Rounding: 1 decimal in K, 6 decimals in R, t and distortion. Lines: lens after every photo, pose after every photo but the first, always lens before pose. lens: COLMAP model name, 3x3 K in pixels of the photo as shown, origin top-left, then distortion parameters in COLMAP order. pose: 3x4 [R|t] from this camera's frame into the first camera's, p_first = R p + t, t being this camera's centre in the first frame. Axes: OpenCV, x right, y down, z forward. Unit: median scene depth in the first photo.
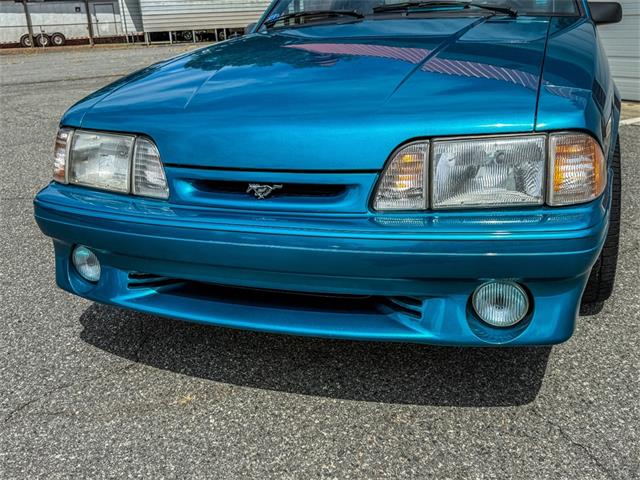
lens RADIAL K [[662.0, 0, 311.6], [0, 662.0, 253.7], [0, 0, 1]] dist [0.066768, 0.000000]
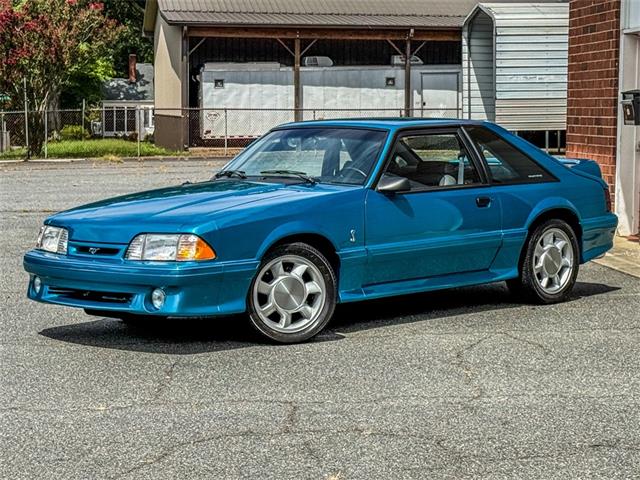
lens RADIAL K [[1647.0, 0, 324.8], [0, 1647.0, 241.1], [0, 0, 1]] dist [0.046697, 0.000000]
pose [[0.926086, 0.077638, -0.369239, 2.836157], [-0.166092, 0.962570, -0.214181, 0.991116], [0.338790, 0.259677, 0.904317, -4.055138]]
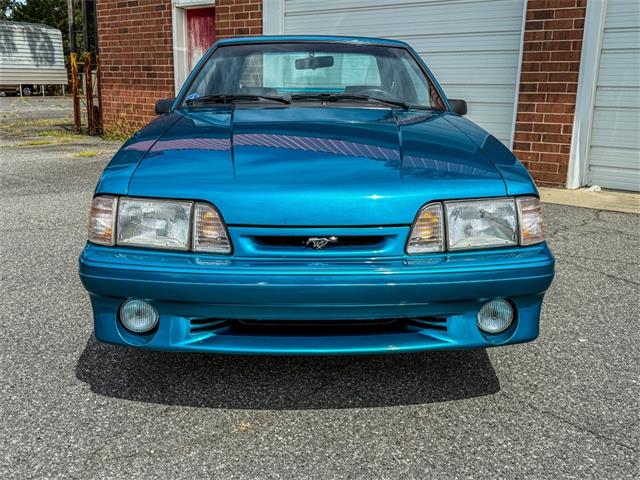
lens RADIAL K [[662.0, 0, 332.9], [0, 662.0, 234.9], [0, 0, 1]] dist [0.066768, 0.000000]
pose [[0.924531, -0.027788, 0.380092, -0.506486], [0.074481, 0.991281, -0.108696, 0.028922], [-0.373757, 0.128802, 0.918540, -0.172006]]
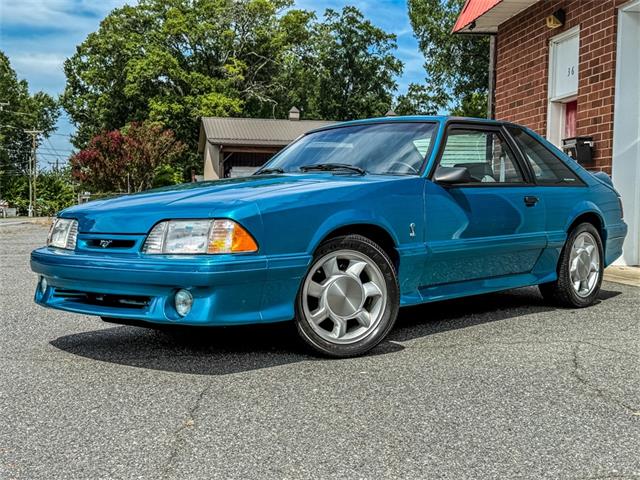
lens RADIAL K [[866.2, 0, 323.7], [0, 866.2, 235.5], [0, 0, 1]] dist [0.095640, 0.000000]
pose [[0.937917, 0.064178, -0.340870, 1.366946], [-0.158867, 0.953079, -0.257686, 0.432752], [0.308339, 0.295841, 0.904105, -1.123909]]
